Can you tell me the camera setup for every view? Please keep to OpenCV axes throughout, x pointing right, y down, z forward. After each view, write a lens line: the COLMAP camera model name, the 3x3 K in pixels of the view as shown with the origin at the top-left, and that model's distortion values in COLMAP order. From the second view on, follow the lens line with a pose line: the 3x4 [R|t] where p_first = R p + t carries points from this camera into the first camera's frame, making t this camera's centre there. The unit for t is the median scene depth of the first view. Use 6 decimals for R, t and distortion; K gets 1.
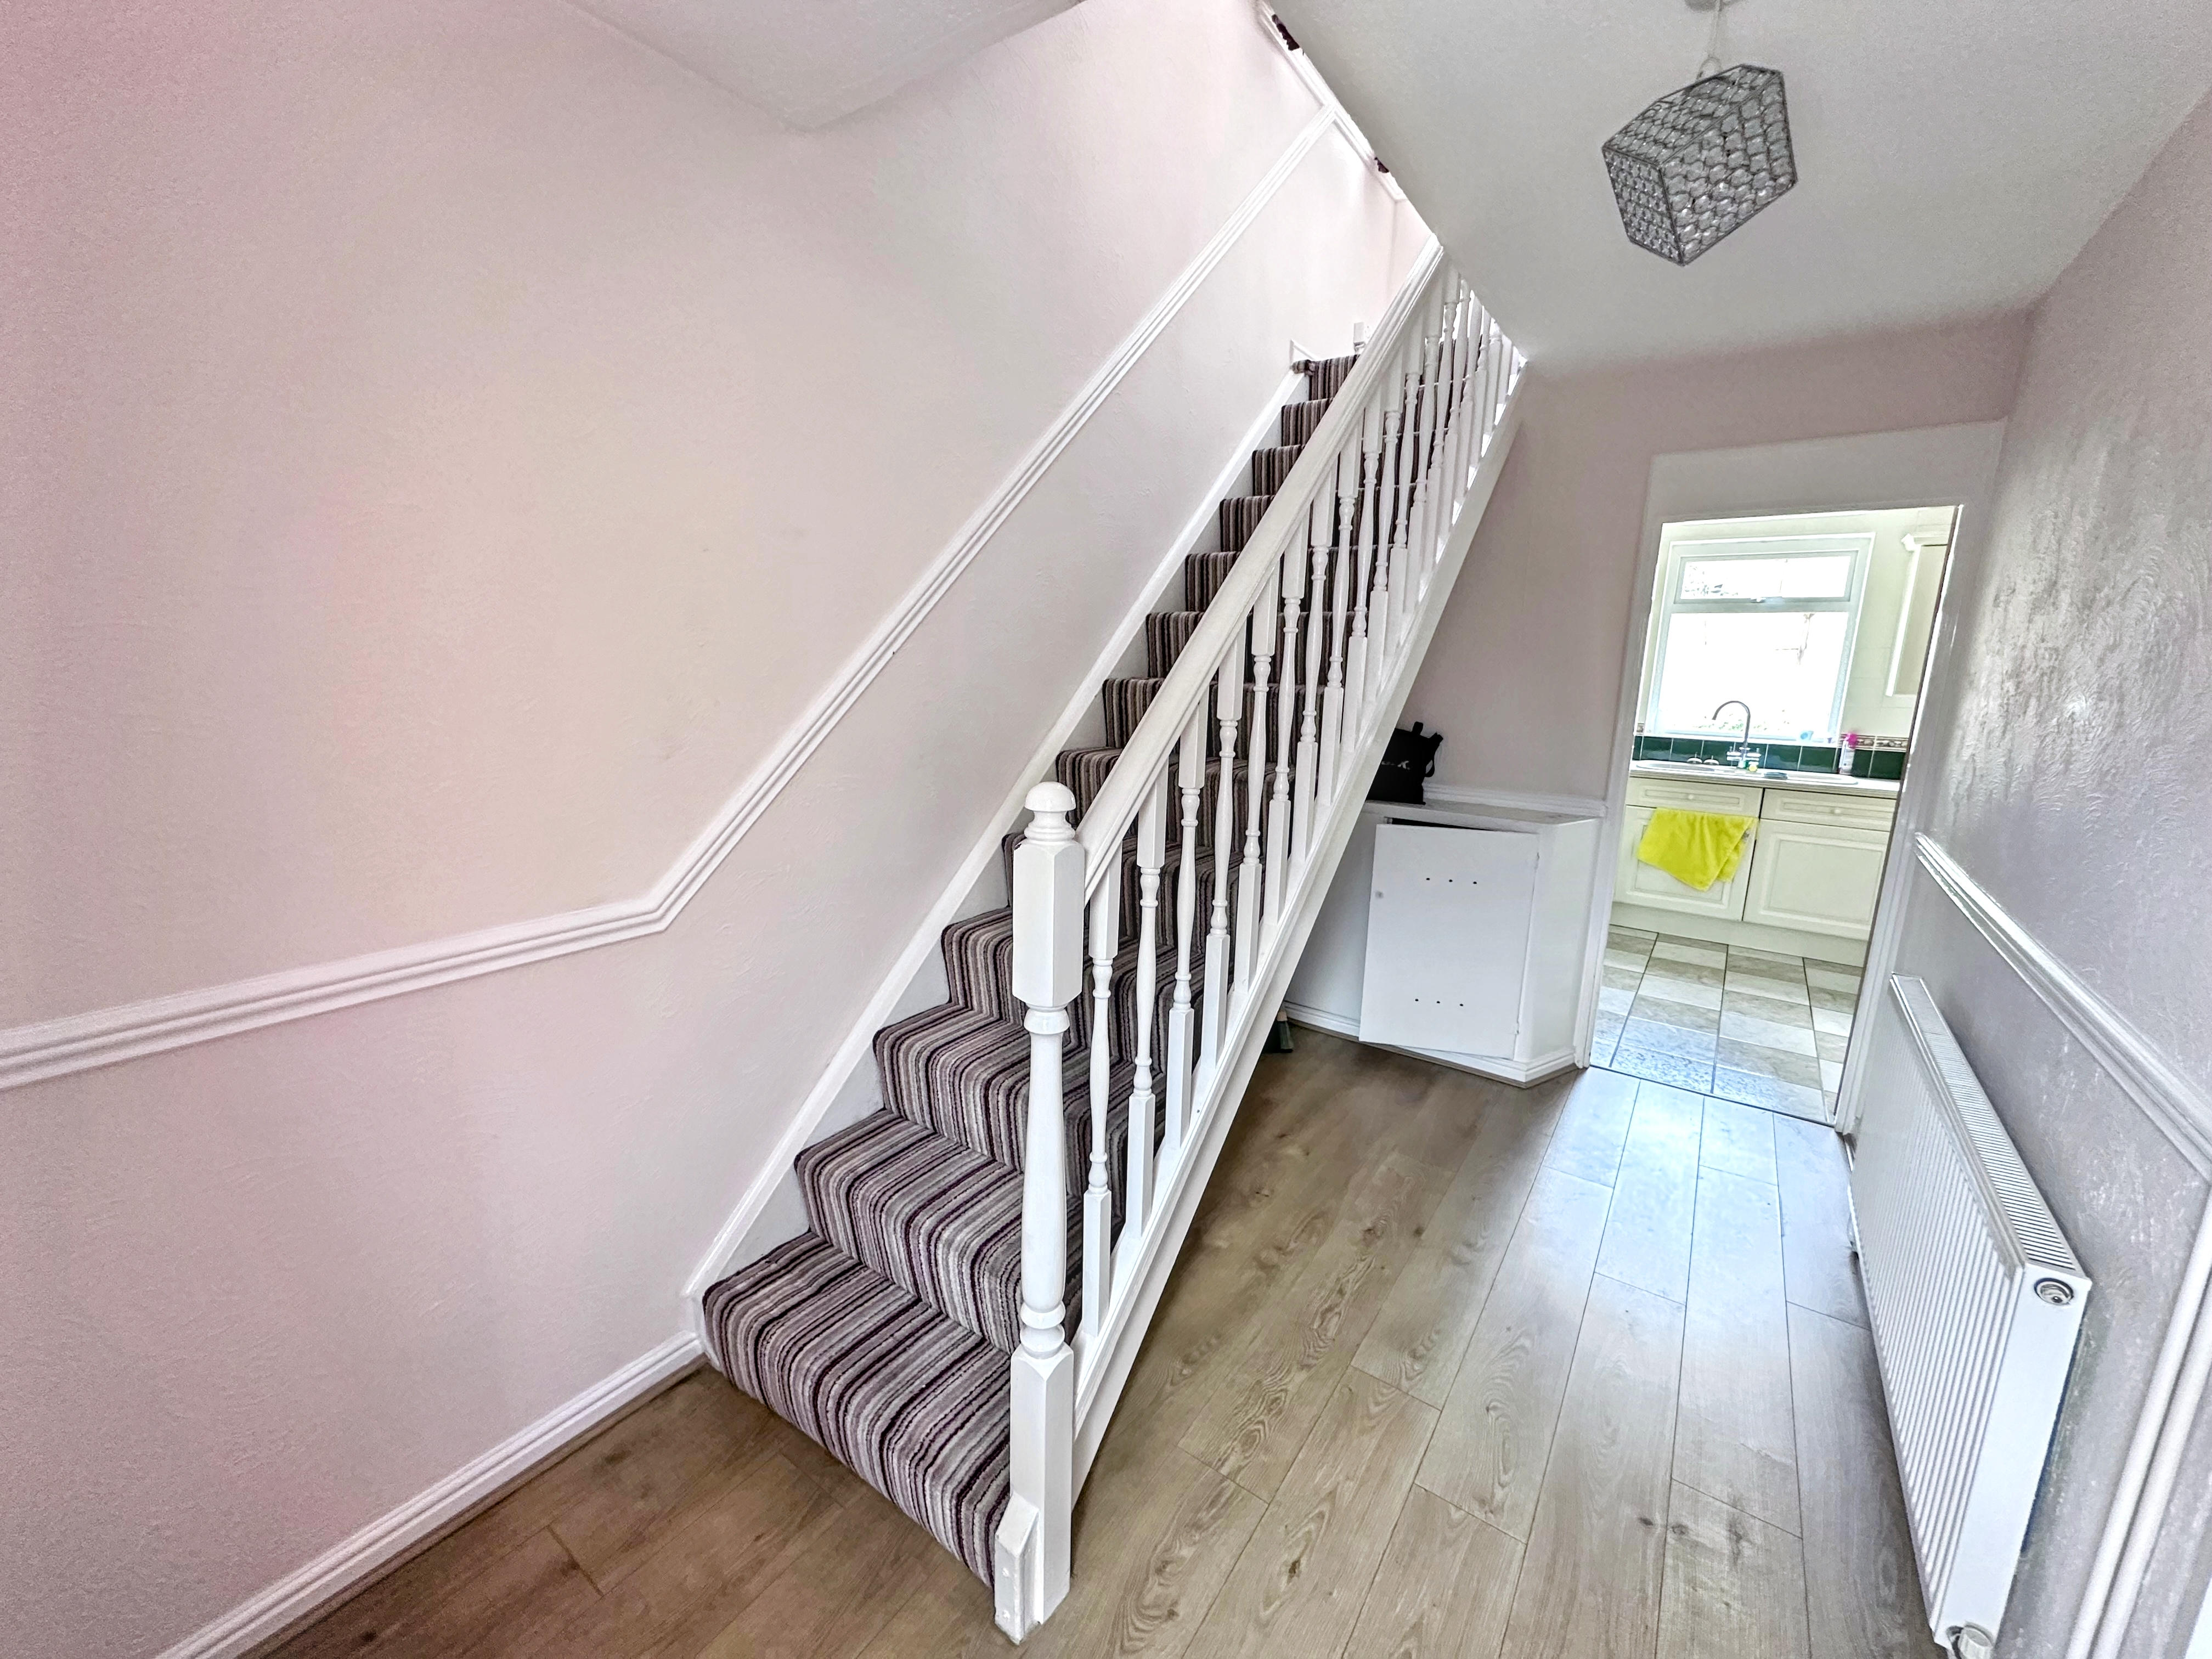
lens RADIAL K [[881.9, 0, 1112.9], [0, 881.9, 827.0], [0, 0, 1]] dist [-0.003730, -0.000234]
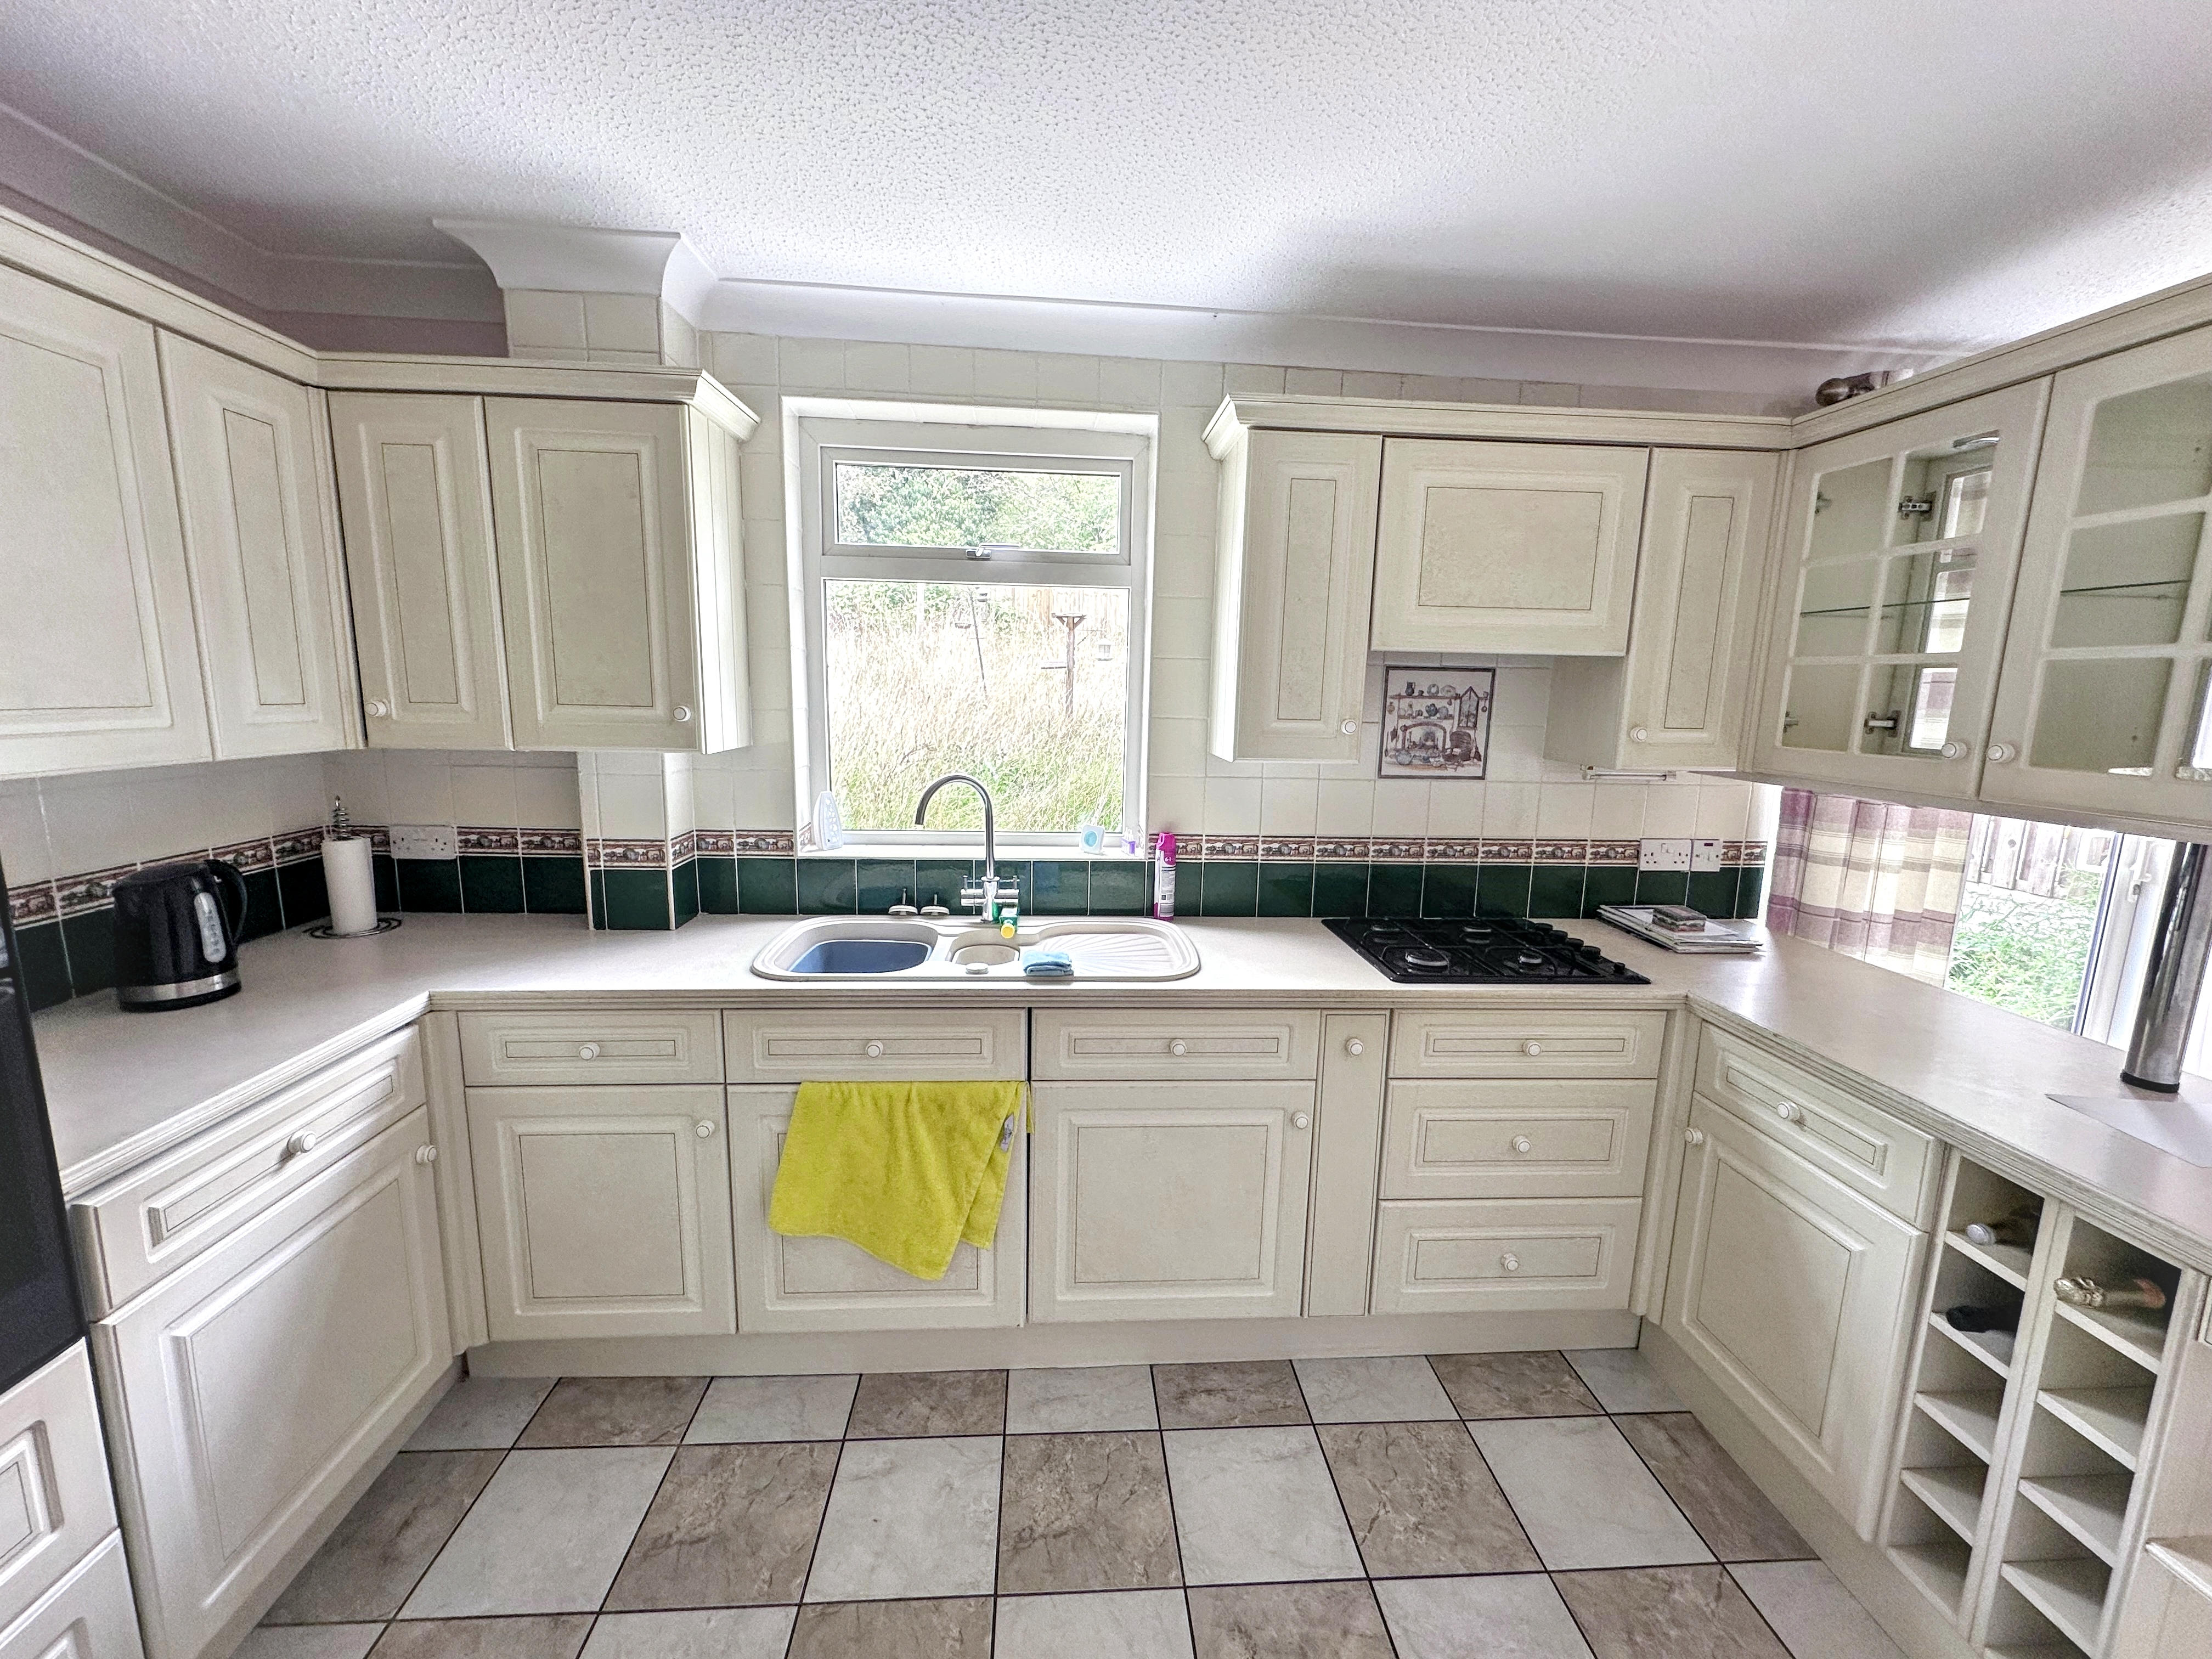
lens RADIAL K [[881.9, 0, 1101.0], [0, 881.9, 825.6], [0, 0, 1]] dist [-0.003730, -0.000234]
pose [[0.770815, -0.112057, 0.627126, 0.504867], [0.120560, 0.992279, 0.029121, -0.128646], [-0.625547, 0.053159, 0.778373, 0.640404]]
